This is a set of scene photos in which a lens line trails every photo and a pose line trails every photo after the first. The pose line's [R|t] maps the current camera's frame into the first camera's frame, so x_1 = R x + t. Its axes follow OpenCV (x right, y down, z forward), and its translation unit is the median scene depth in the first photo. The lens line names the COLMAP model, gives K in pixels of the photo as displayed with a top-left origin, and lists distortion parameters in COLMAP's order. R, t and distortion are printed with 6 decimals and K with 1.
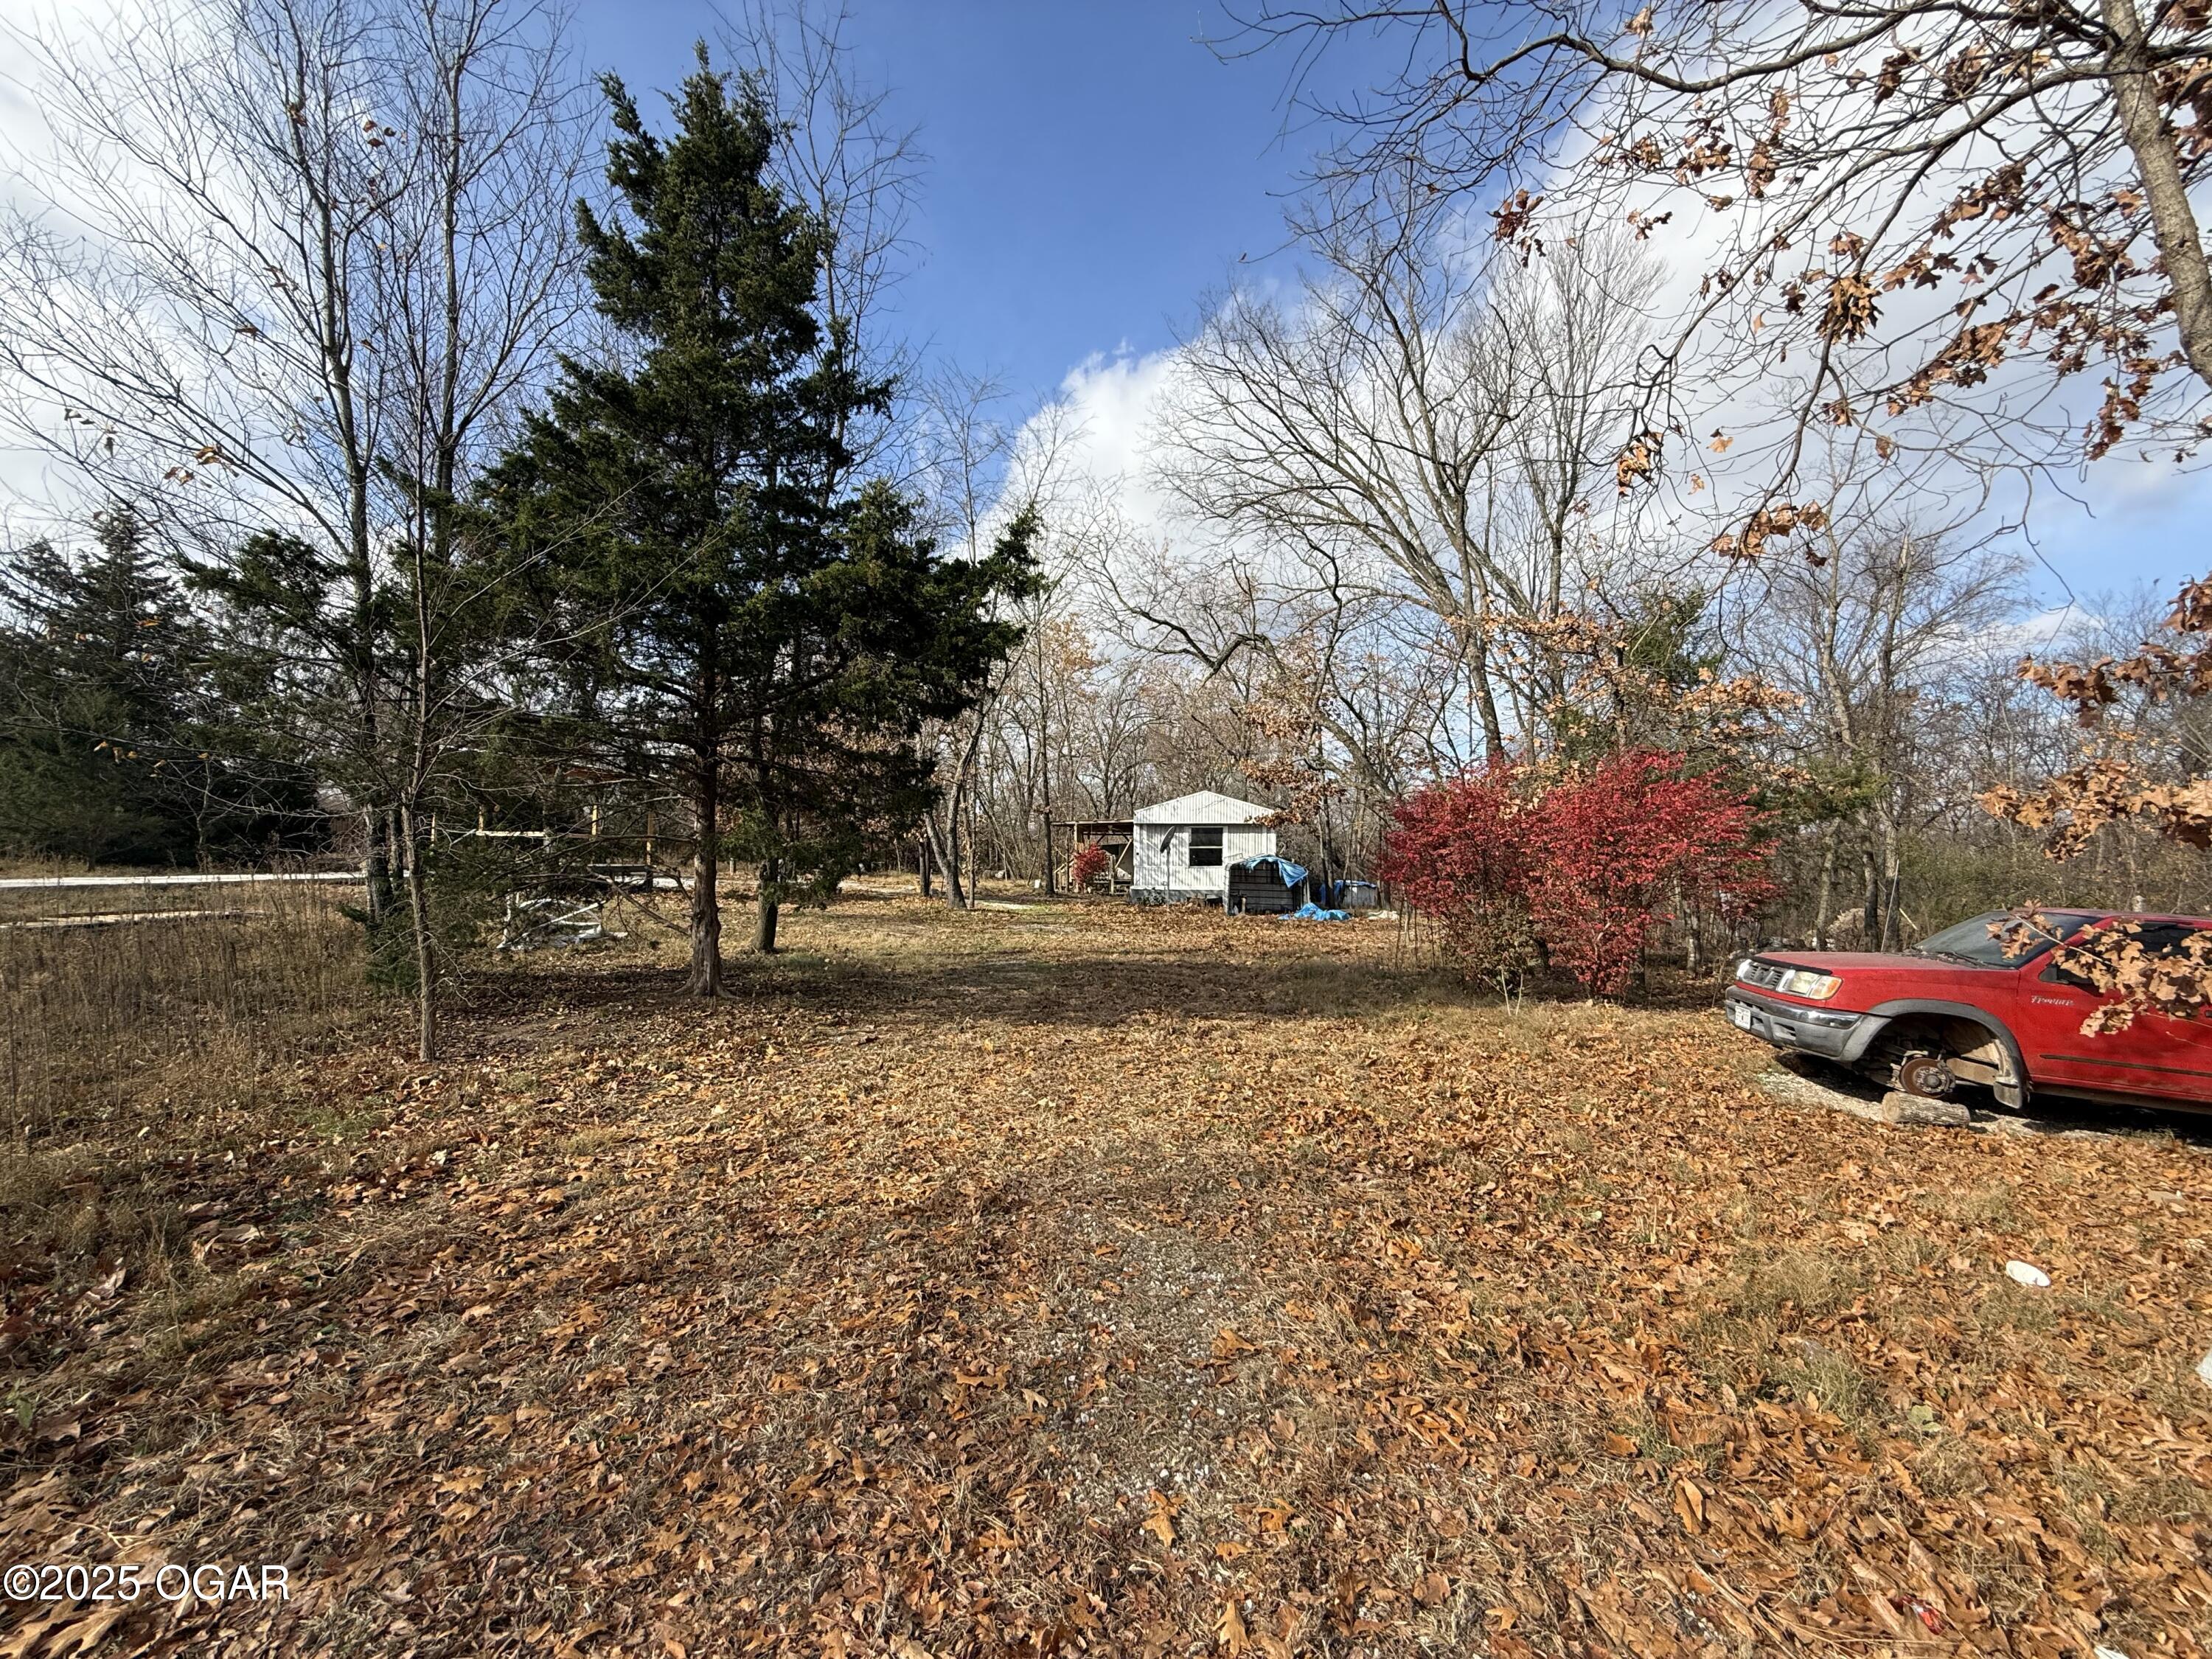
lens RADIAL K [[877.1, 0, 1099.1], [0, 877.1, 827.9], [0, 0, 1]] dist [0.001024, -0.000012]
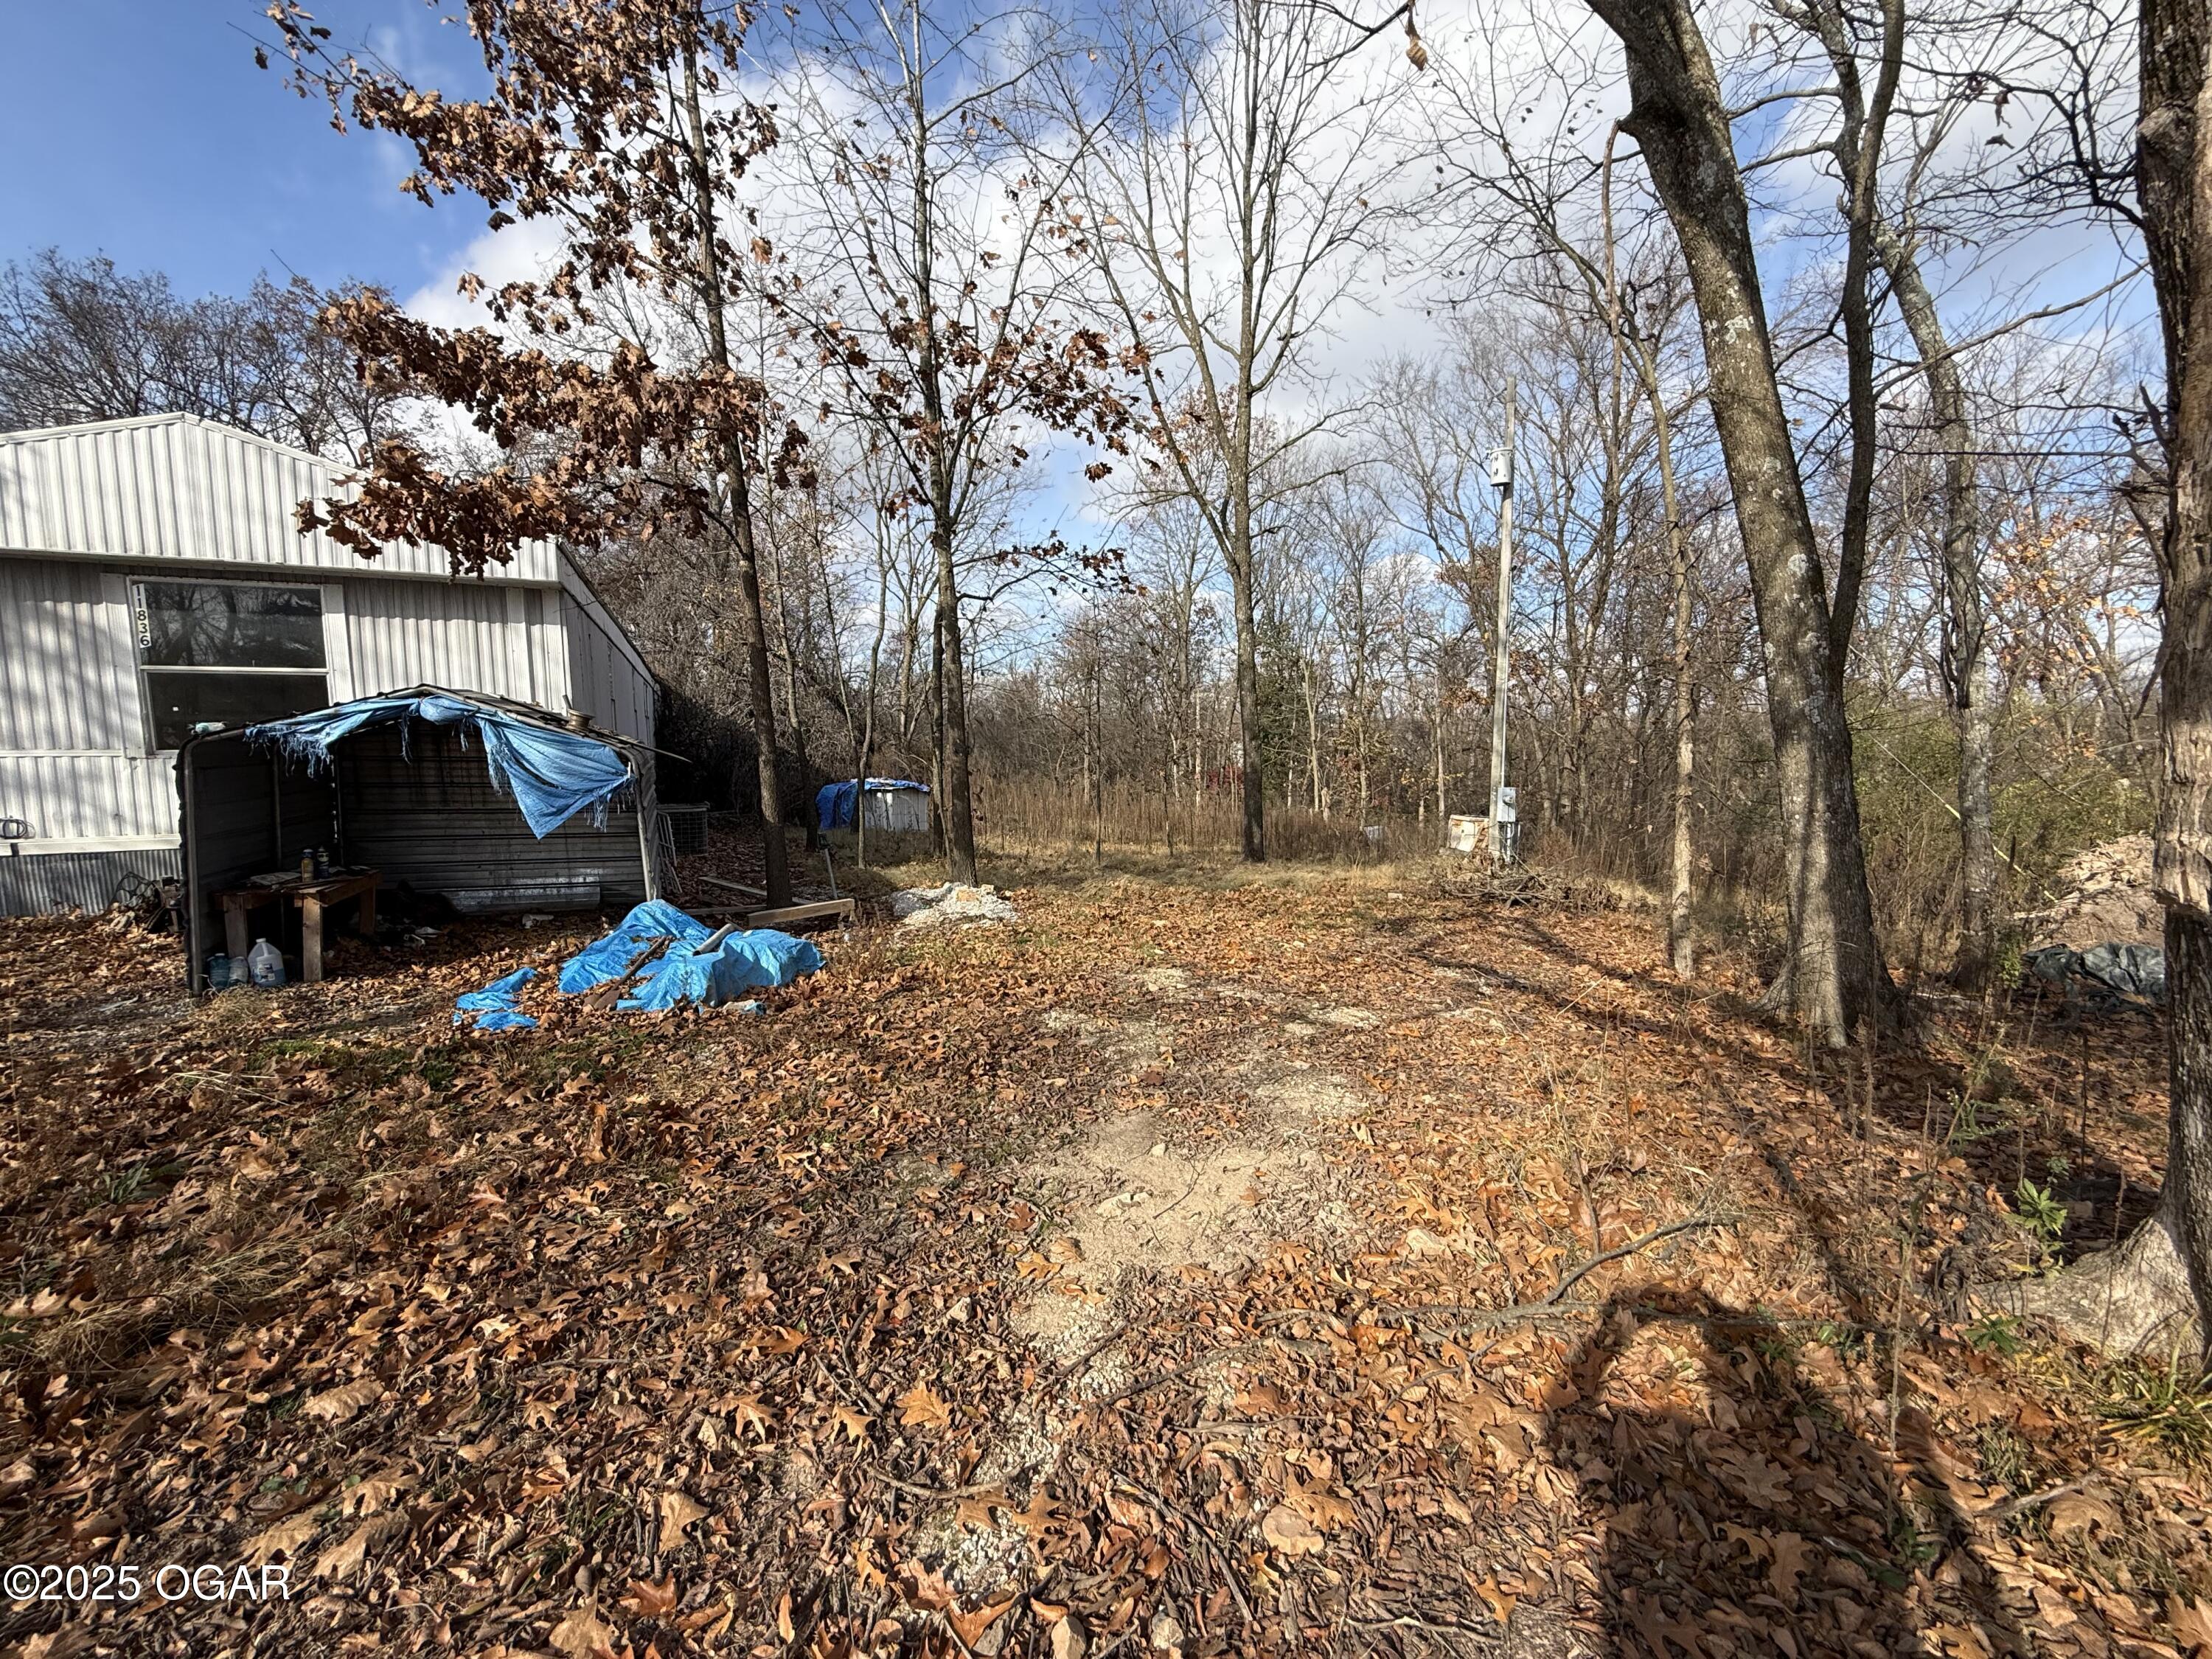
lens RADIAL K [[877.1, 0, 1099.1], [0, 877.1, 827.9], [0, 0, 1]] dist [0.001024, -0.000012]
pose [[0.886608, -0.040212, 0.460770, 0.727402], [-0.010130, 0.994286, 0.106265, 0.122571], [-0.462411, -0.098883, 0.881135, 2.268500]]
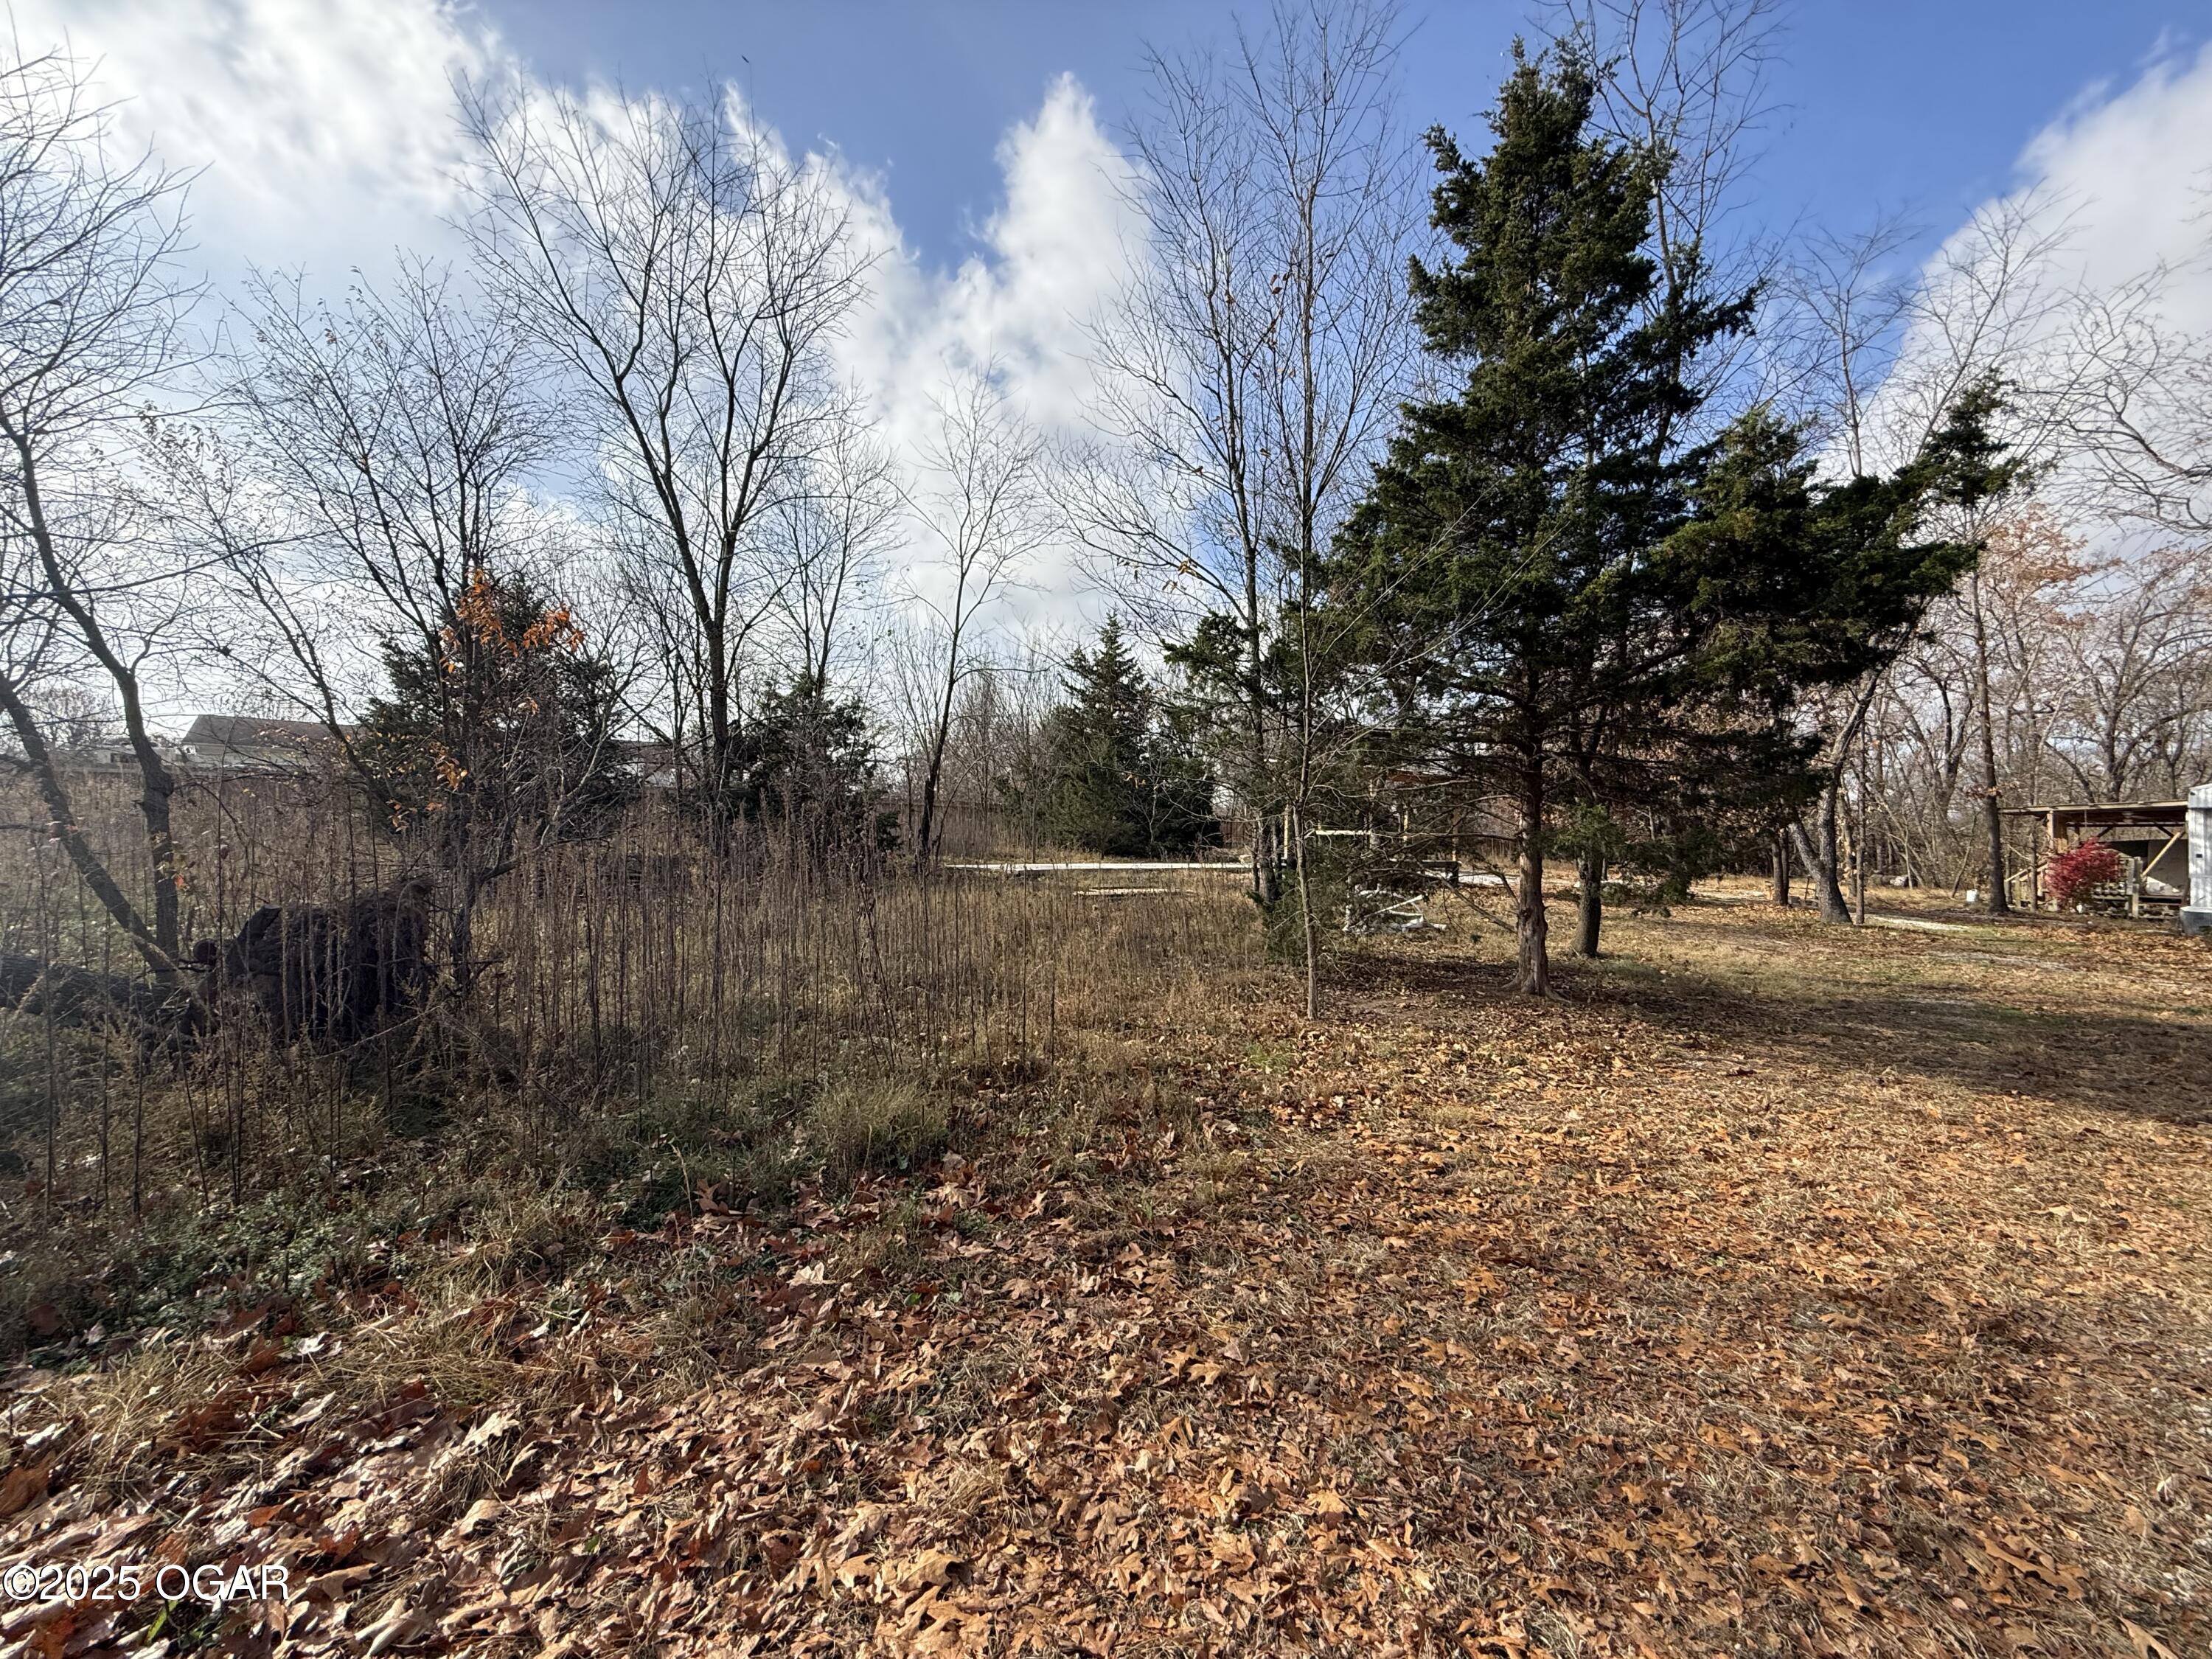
lens RADIAL K [[877.1, 0, 1099.1], [0, 877.1, 827.9], [0, 0, 1]] dist [0.001024, -0.000012]
pose [[0.665132, -0.011200, -0.746642, -0.040688], [0.014548, 0.999892, -0.002039, -0.003227], [0.746584, -0.009506, 0.665223, -0.033099]]
